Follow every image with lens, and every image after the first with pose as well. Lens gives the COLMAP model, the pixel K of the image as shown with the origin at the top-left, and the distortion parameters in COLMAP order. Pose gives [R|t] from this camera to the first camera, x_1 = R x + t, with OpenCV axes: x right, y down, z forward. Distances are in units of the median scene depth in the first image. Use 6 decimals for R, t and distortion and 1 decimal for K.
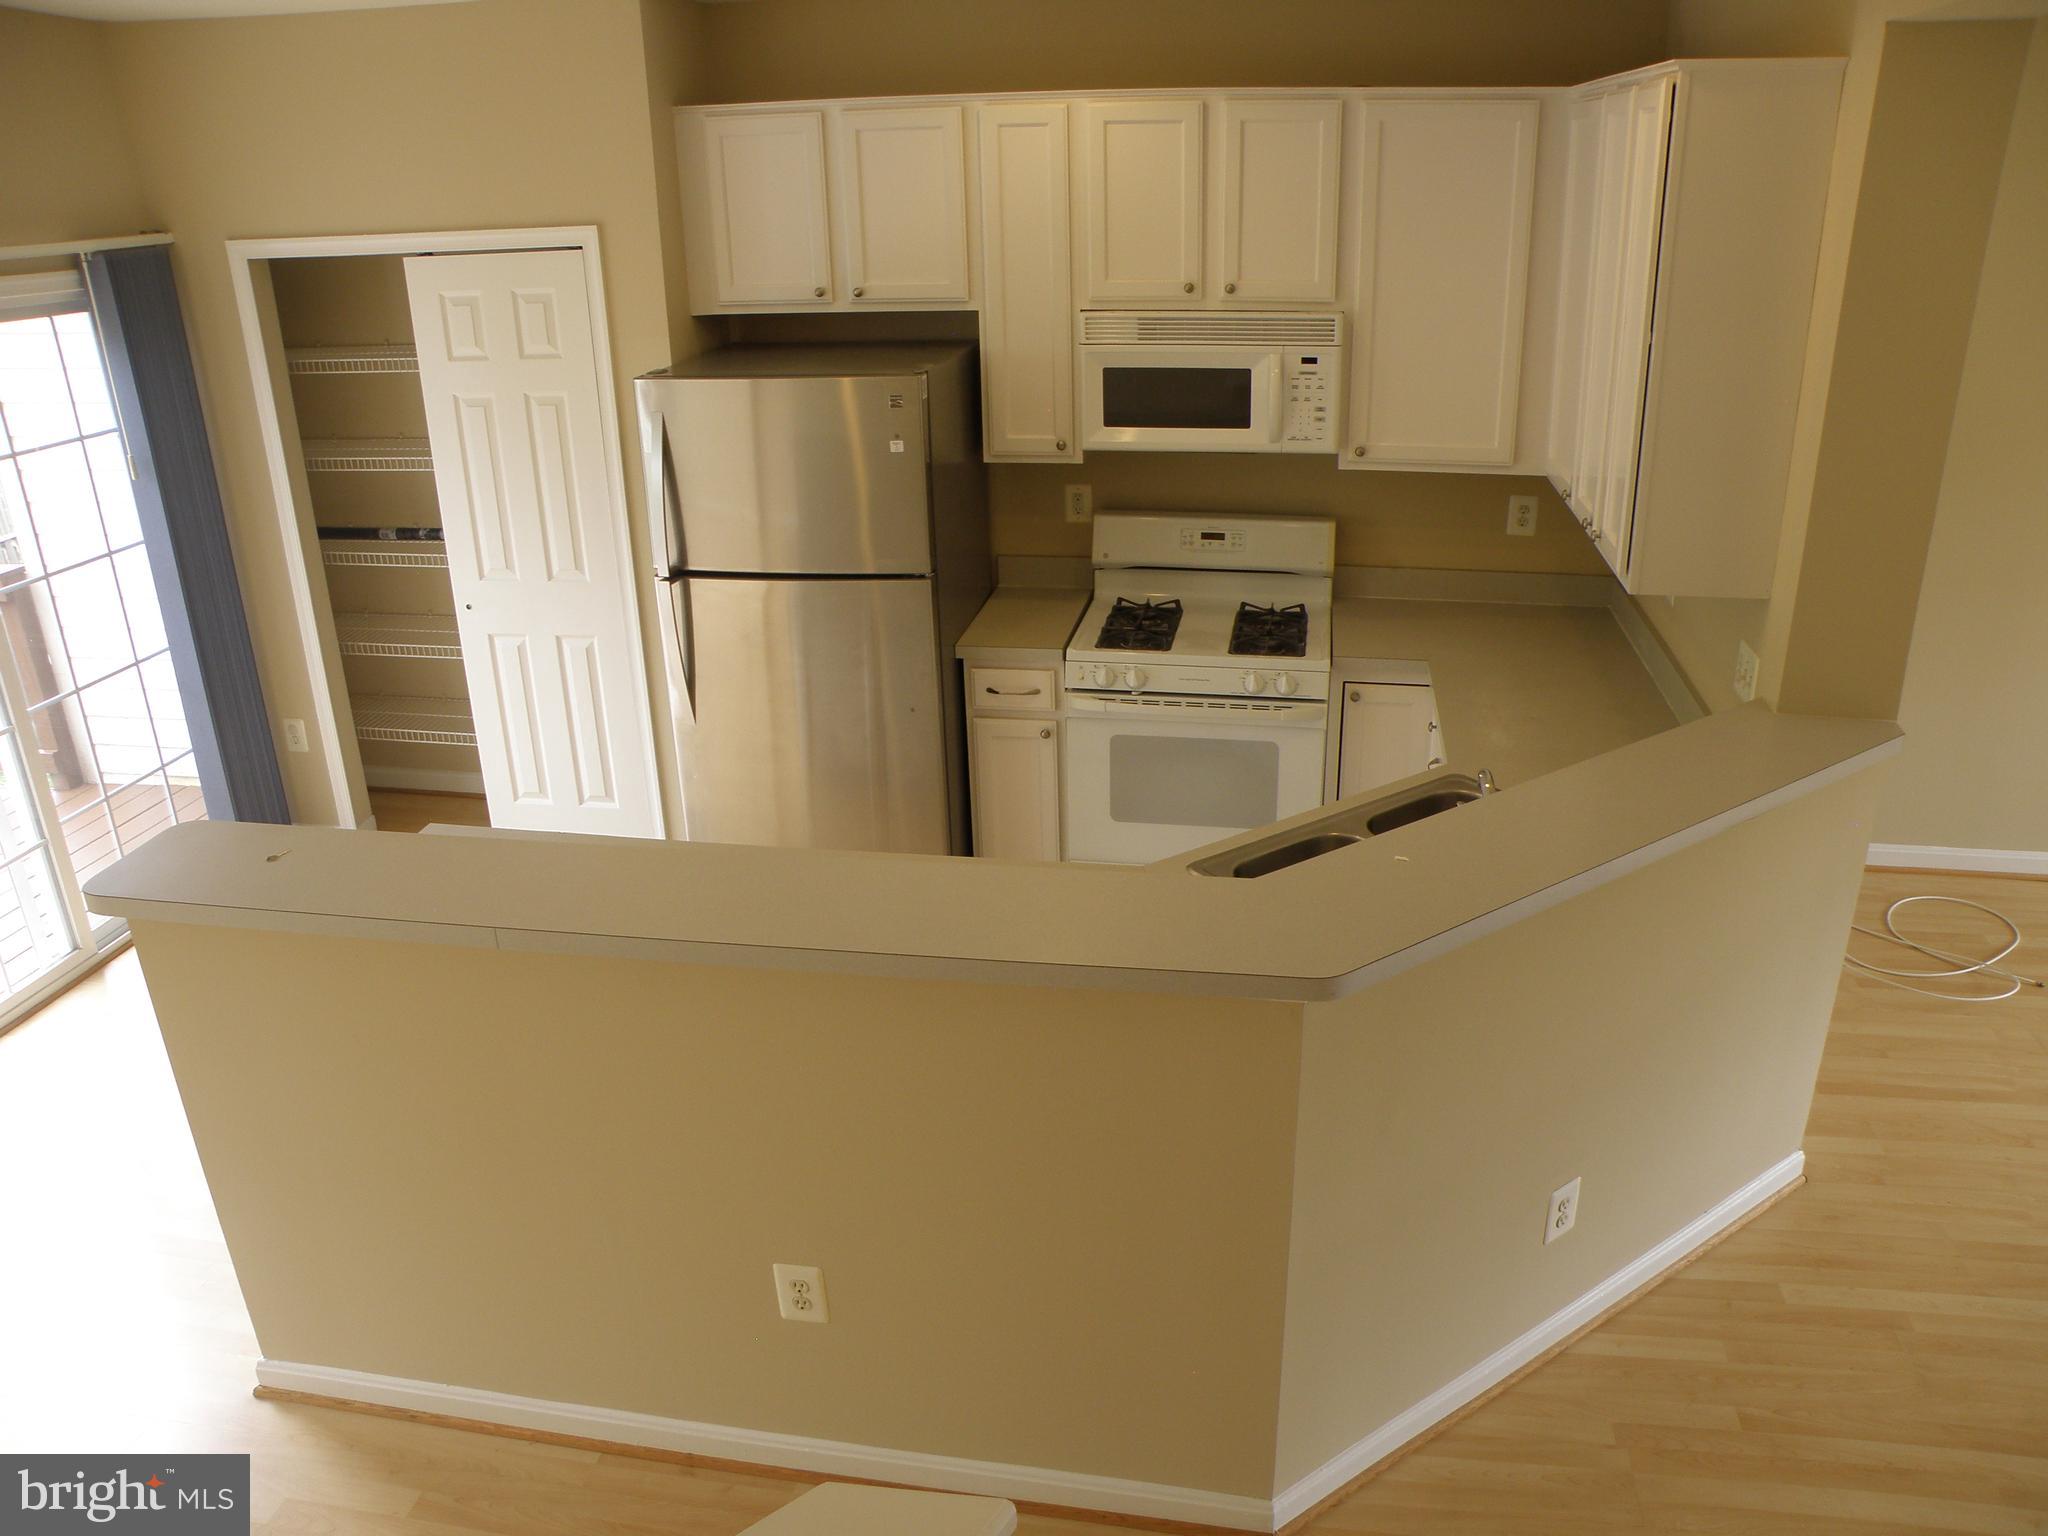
lens RADIAL K [[1593.5, 0, 1034.4], [0, 1593.5, 776.3], [0, 0, 1]] dist [-0.171870, 0.142851]
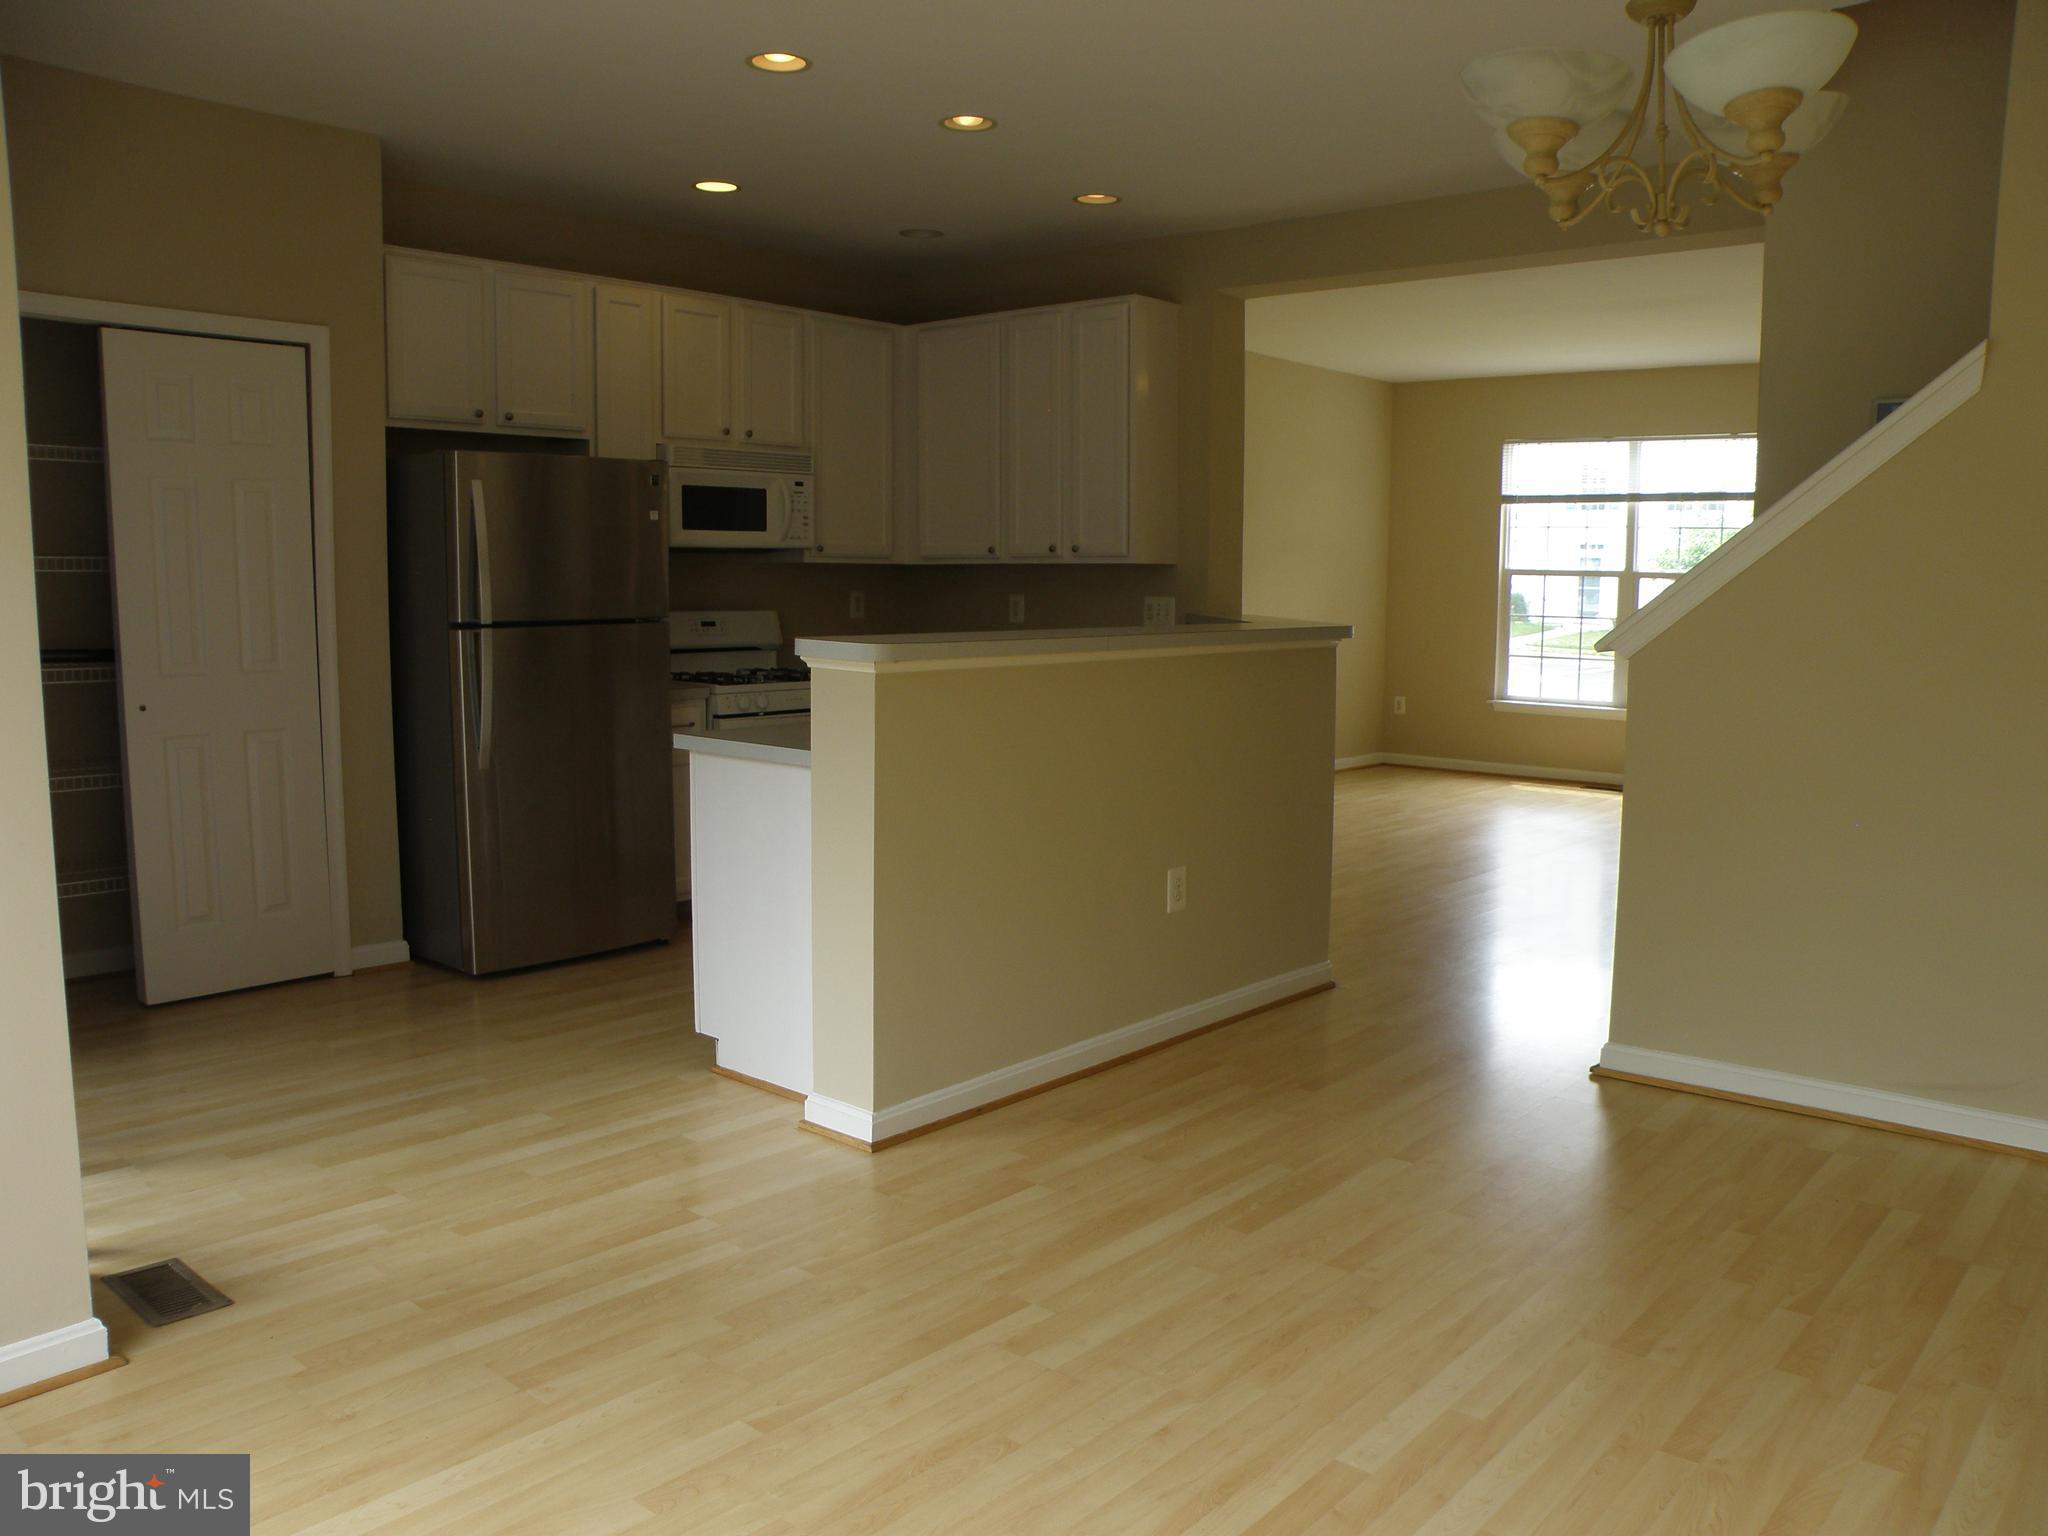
lens RADIAL K [[1603.6, 0, 1036.6], [0, 1603.6, 773.9], [0, 0, 1]] dist [-0.173120, 0.144093]
pose [[0.513077, -0.076473, 0.854929, -0.990911], [0.312284, 0.944395, -0.102939, 0.211304], [-0.799519, 0.319796, 0.508428, 0.151555]]
